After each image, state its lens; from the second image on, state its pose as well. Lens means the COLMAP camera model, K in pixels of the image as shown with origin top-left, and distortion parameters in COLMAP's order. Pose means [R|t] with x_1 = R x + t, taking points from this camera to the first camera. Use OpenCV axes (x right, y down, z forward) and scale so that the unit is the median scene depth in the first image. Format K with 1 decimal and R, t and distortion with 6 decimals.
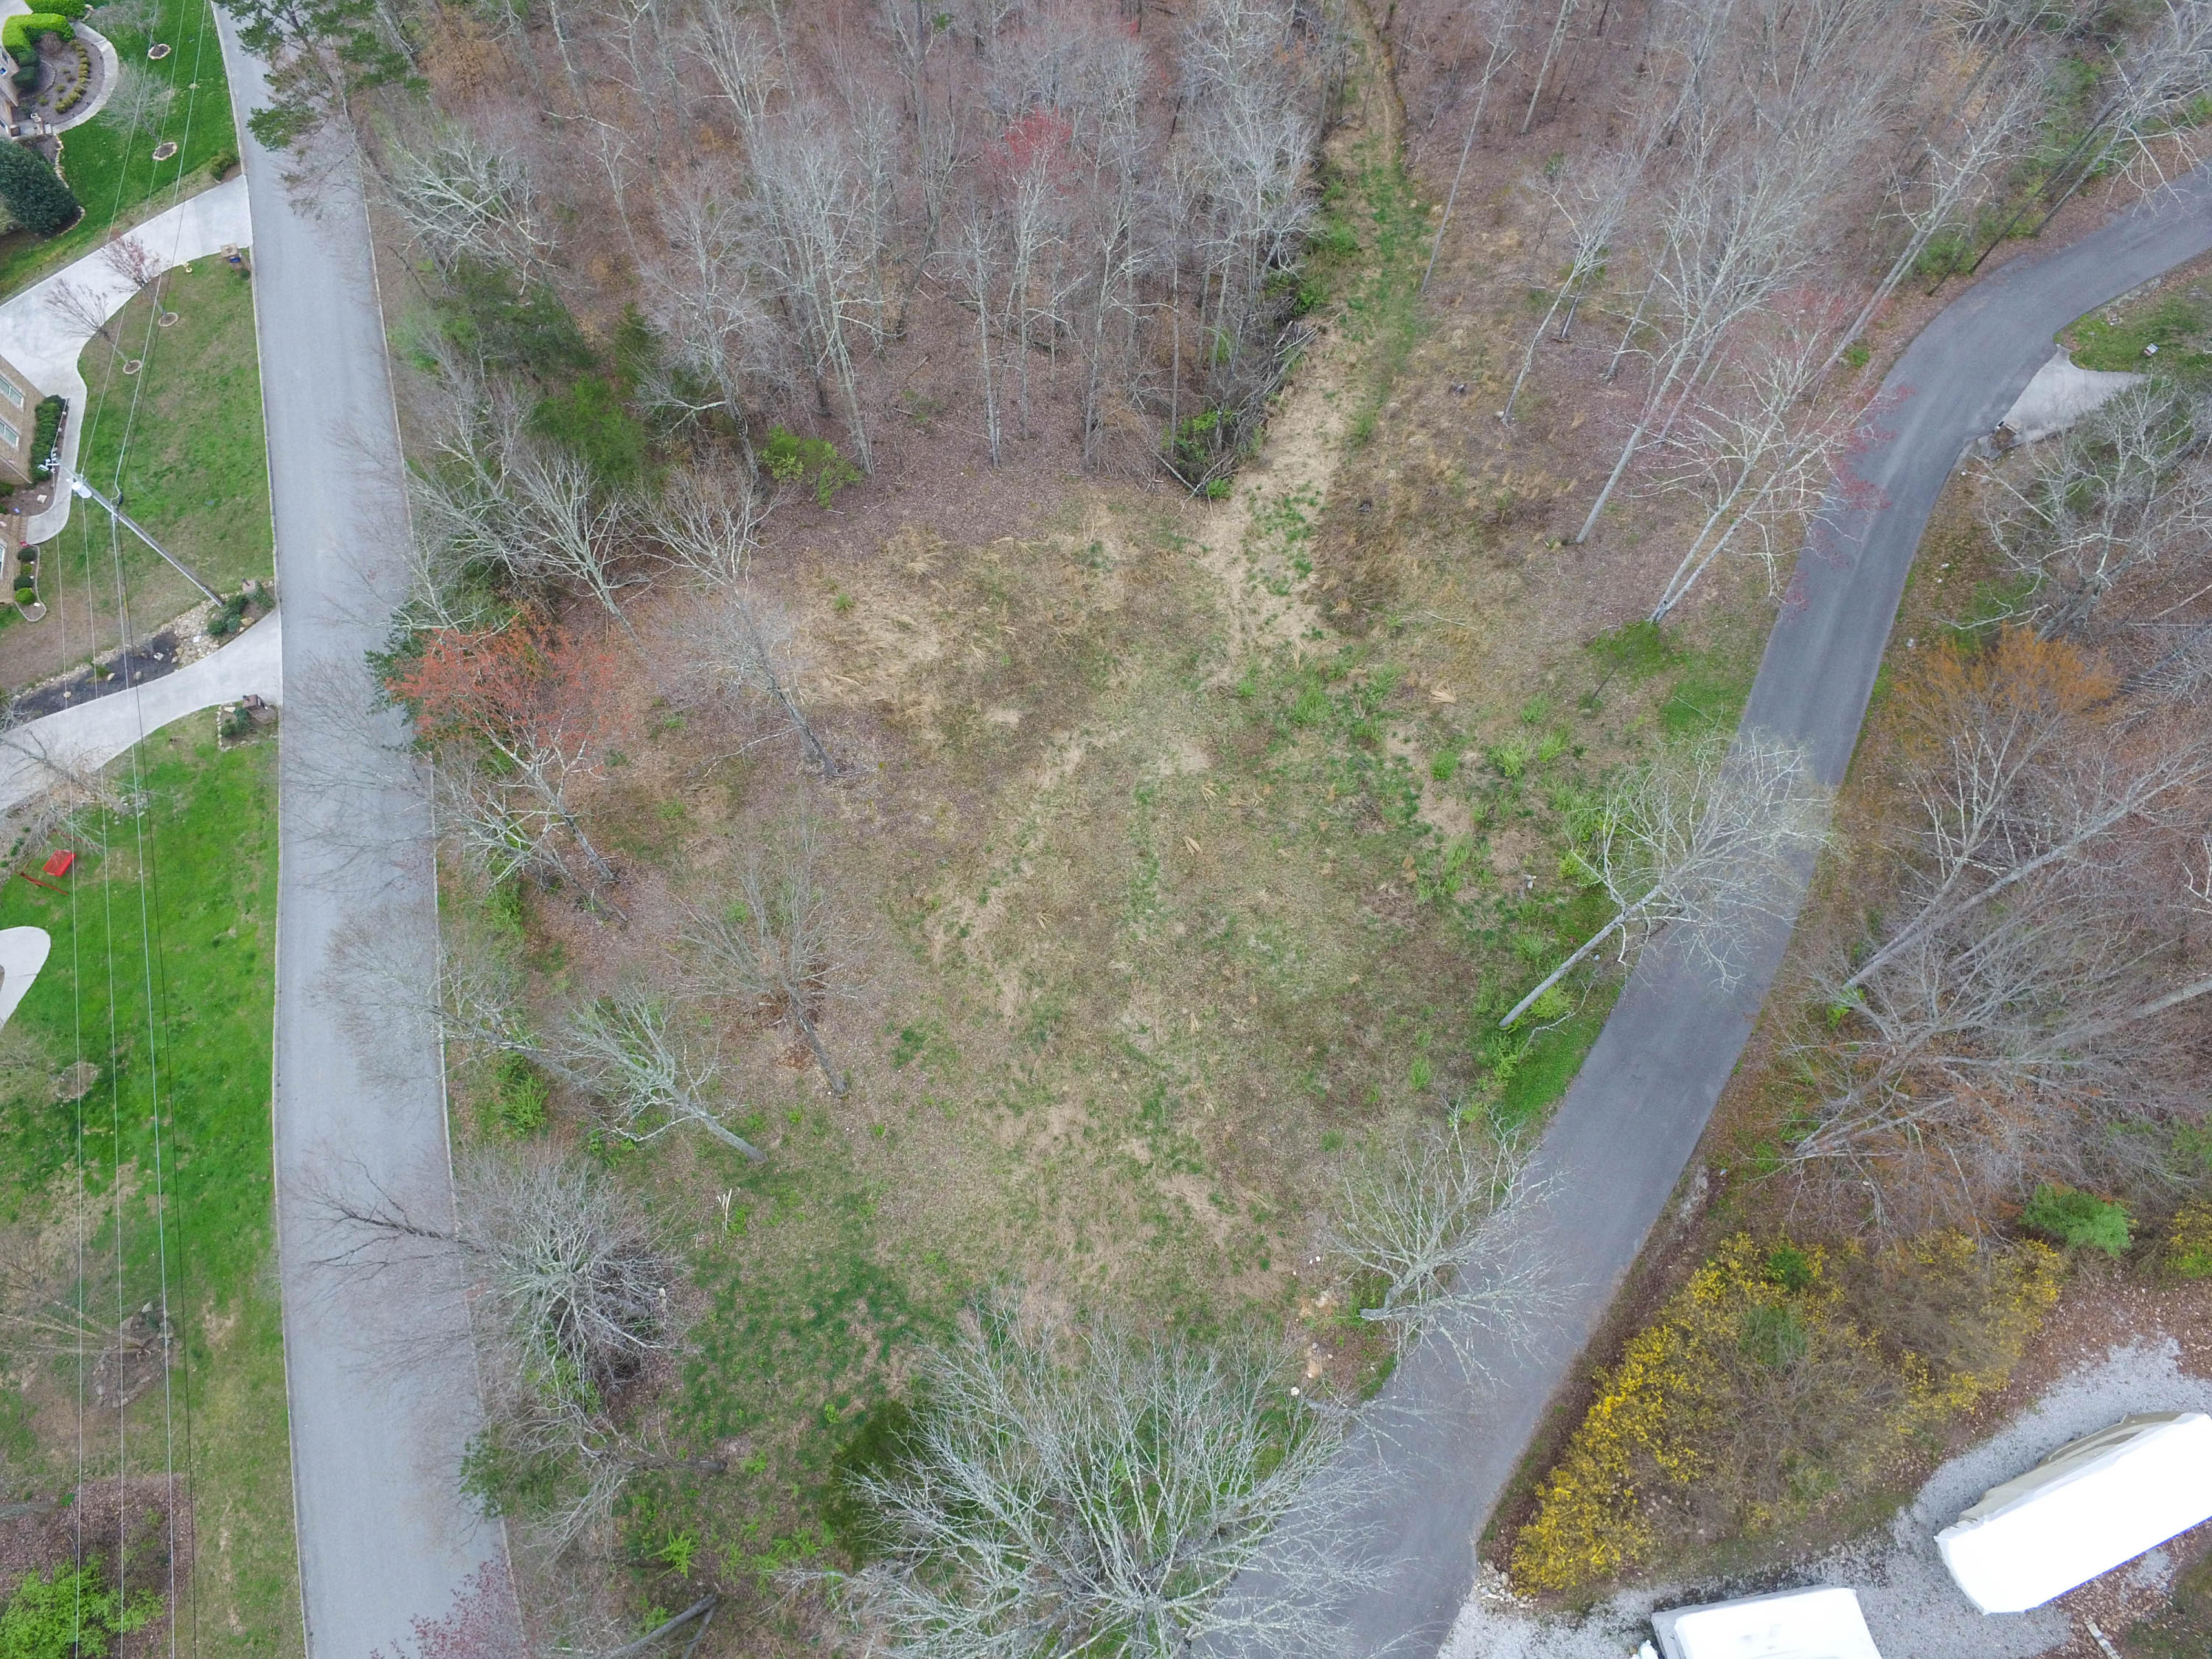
lens RADIAL K [[1295.0, 0, 1090.8], [0, 1295.0, 829.9], [0, 0, 1]] dist [-0.004573, 0.003076]
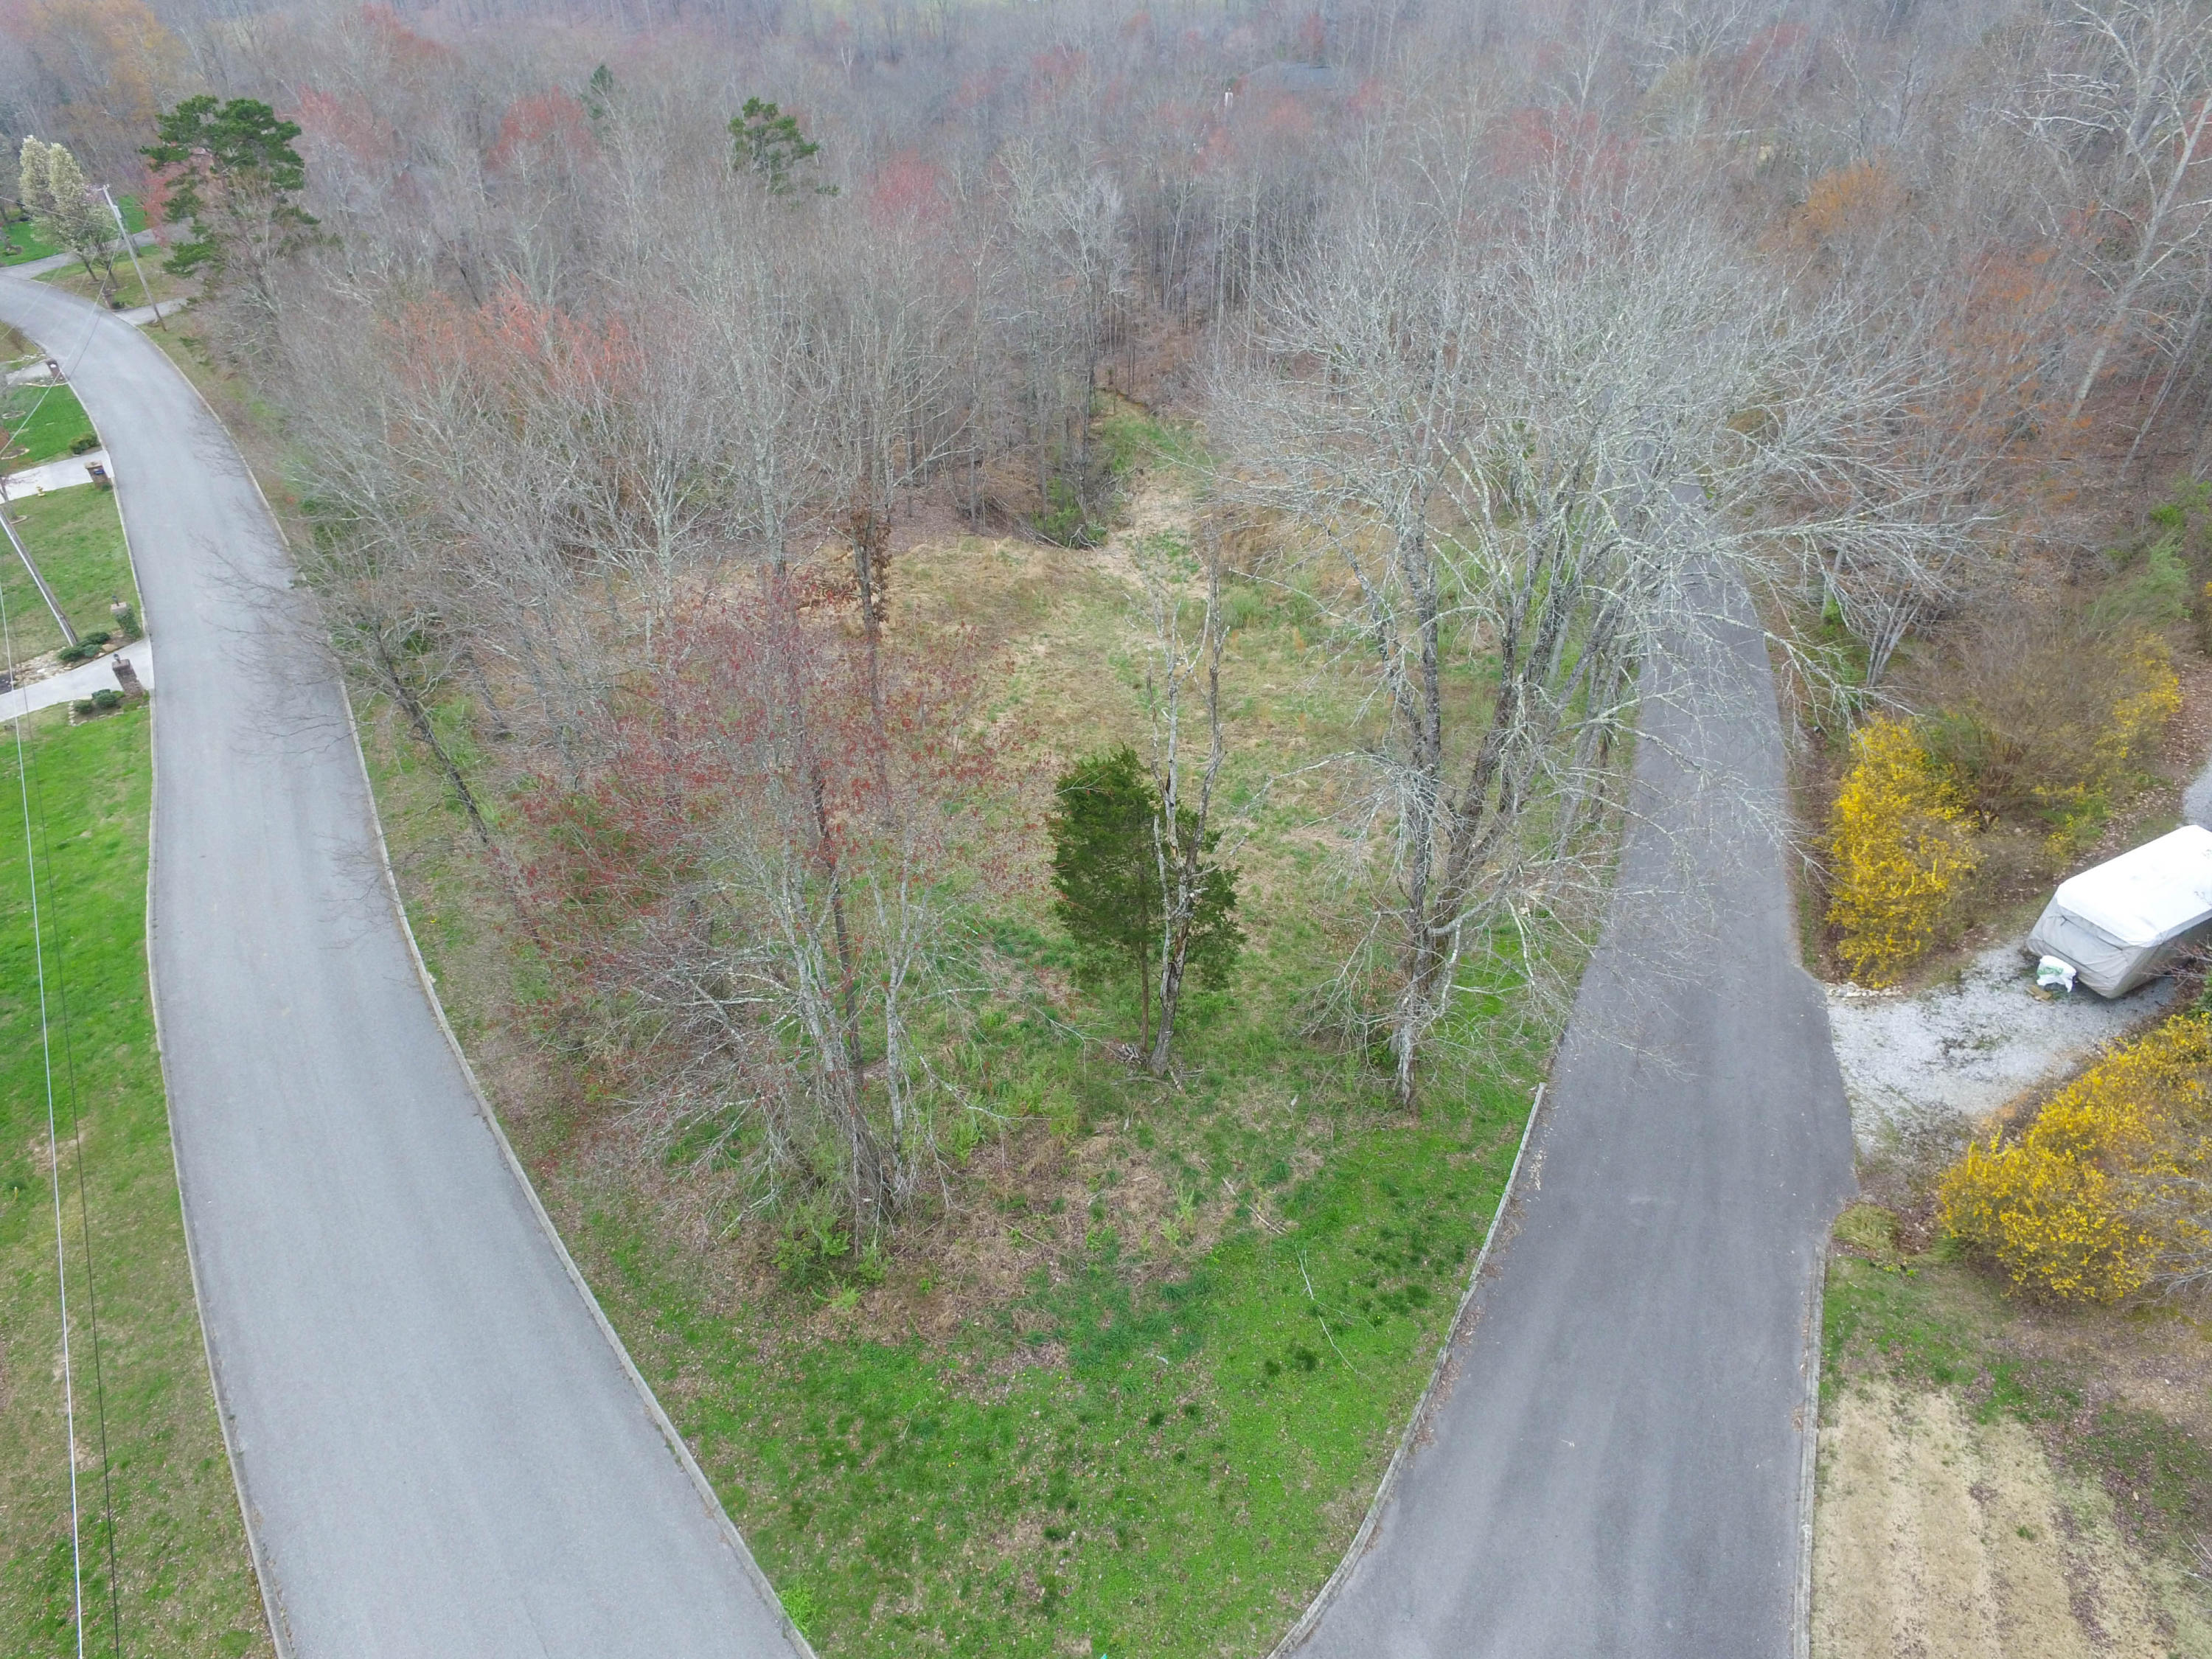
lens RADIAL K [[1295.0, 0, 1102.9], [0, 1295.0, 822.5], [0, 0, 1]] dist [-0.004573, 0.003076]
pose [[0.961140, -0.165525, 0.220933, -0.177311], [0.251880, 0.853367, -0.456423, 0.444017], [-0.112987, 0.494335, 0.861897, 0.179356]]
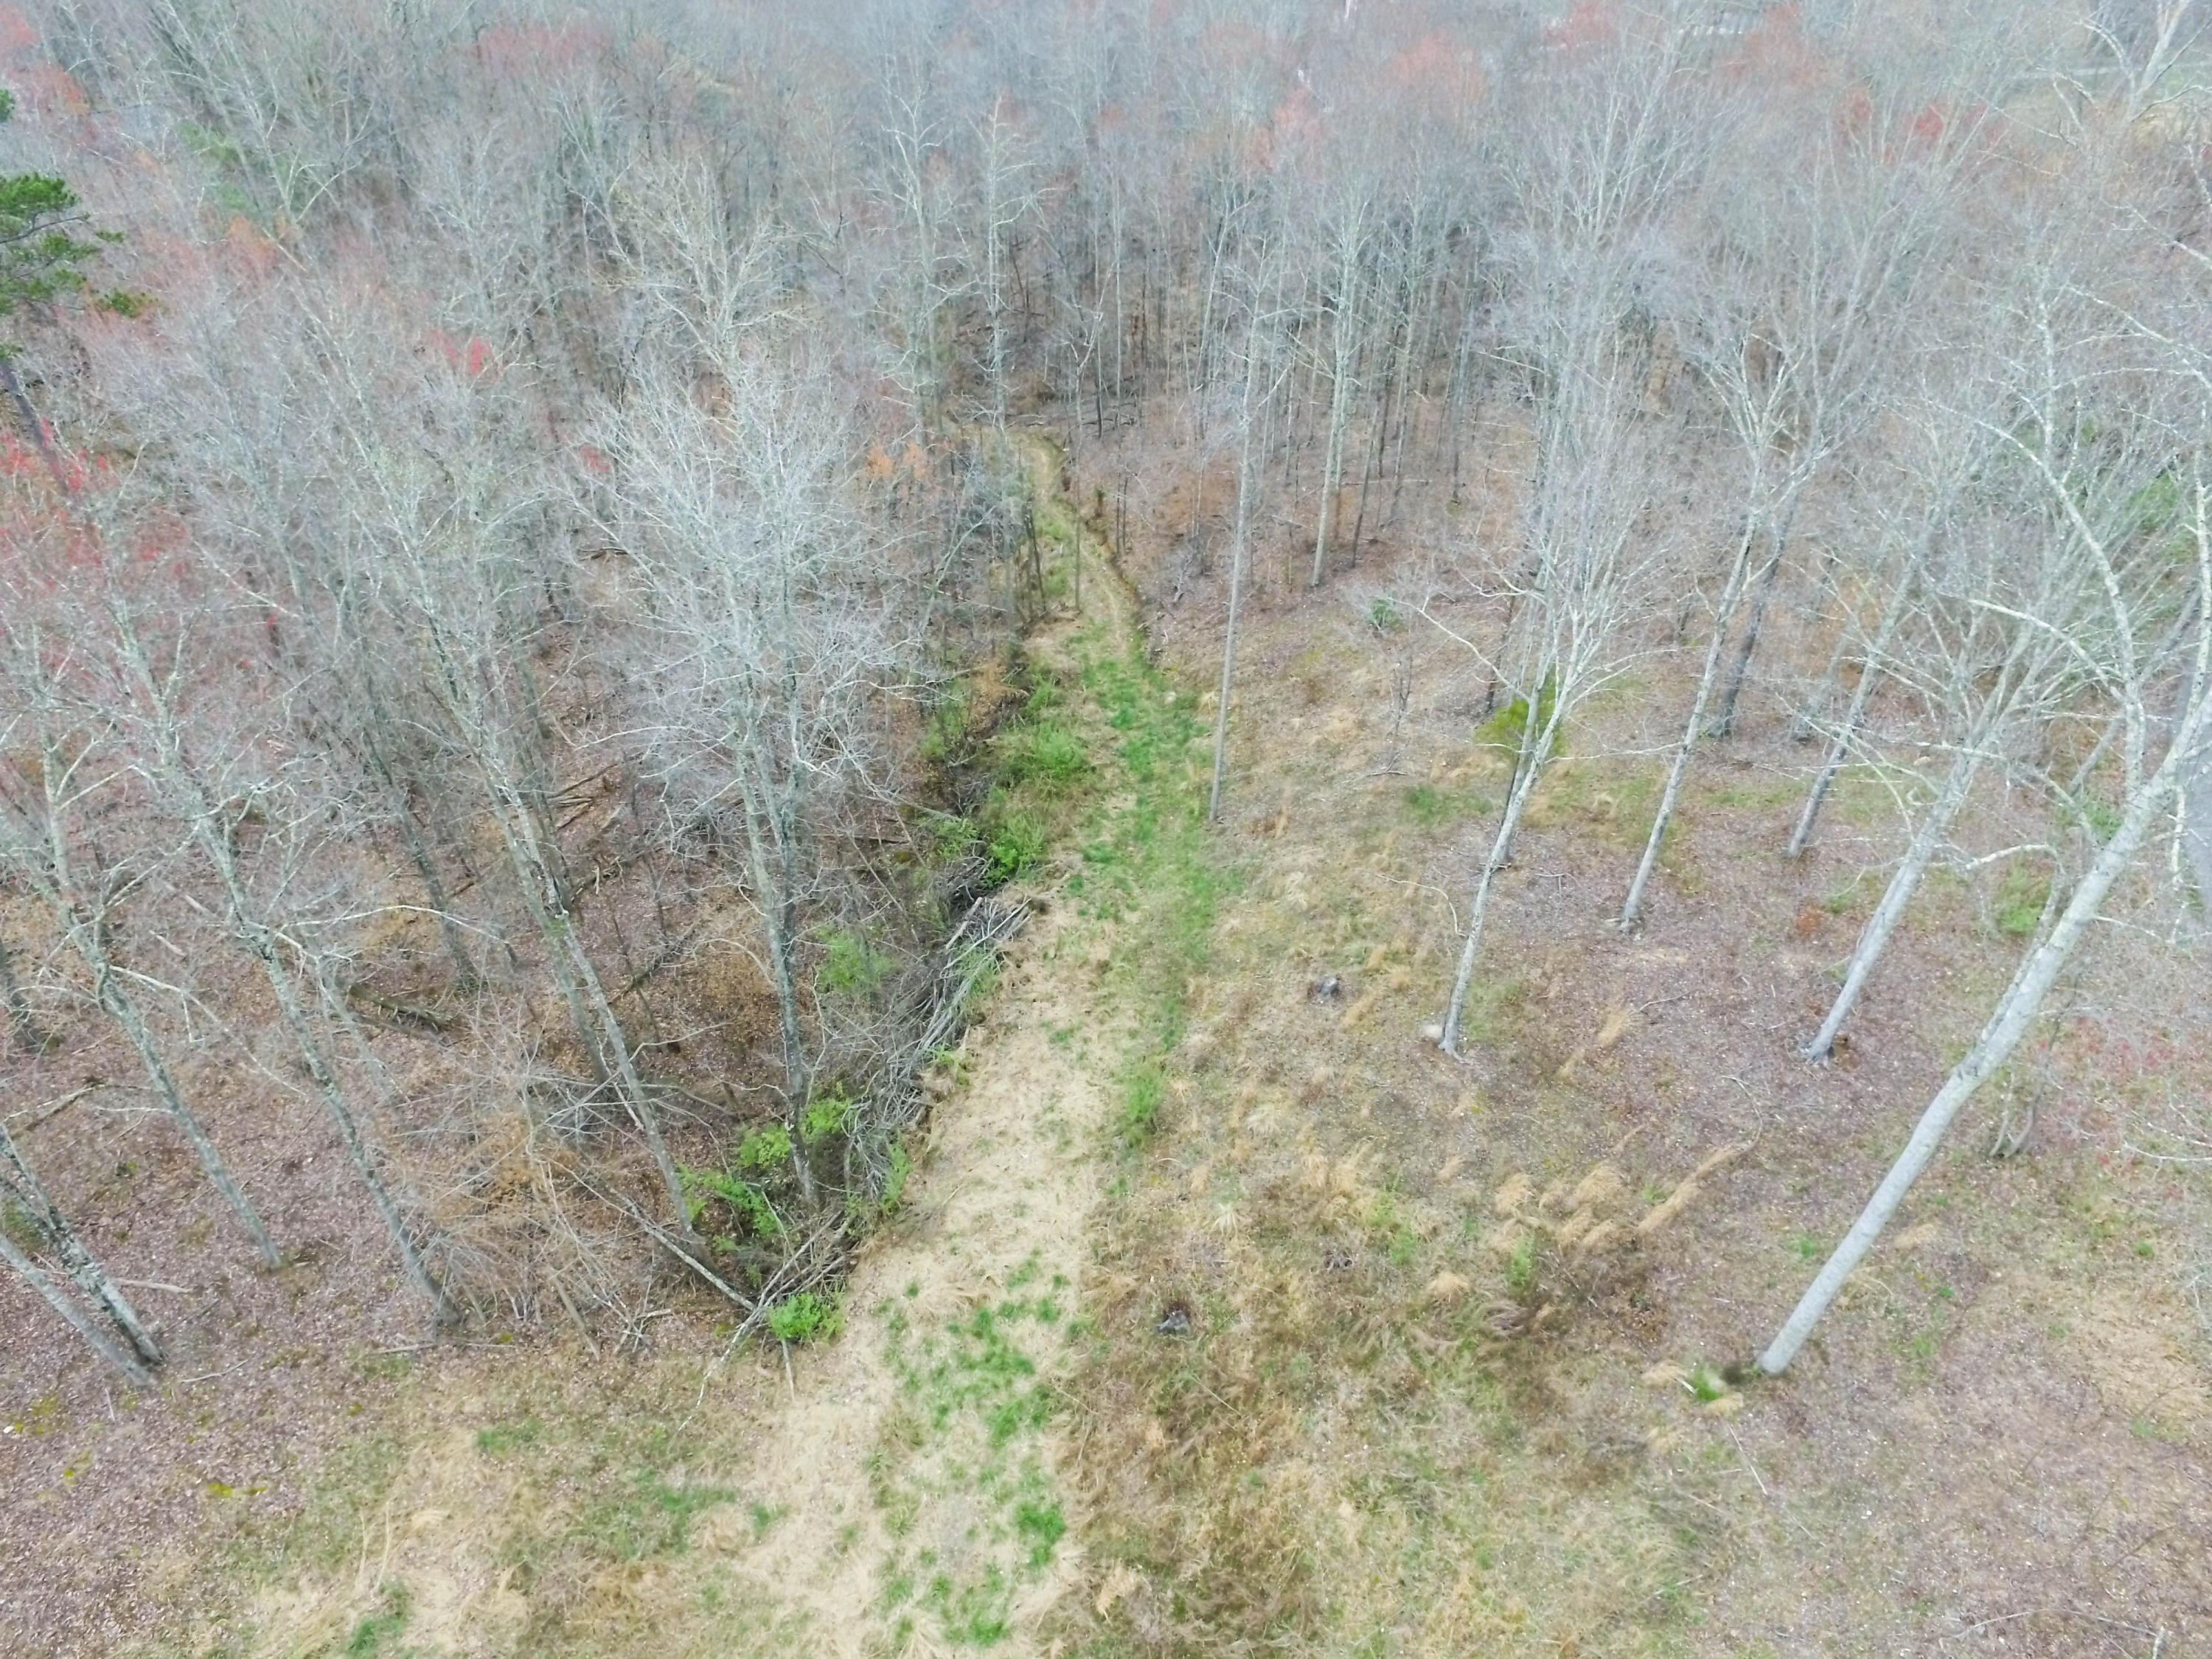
lens RADIAL K [[1295.0, 0, 1104.9], [0, 1295.0, 815.7], [0, 0, 1]] dist [-0.004573, 0.003076]
pose [[0.982605, -0.114991, 0.145822, 0.148872], [0.166498, 0.893291, -0.417505, -0.221152], [-0.082252, 0.434522, 0.896898, 0.577829]]
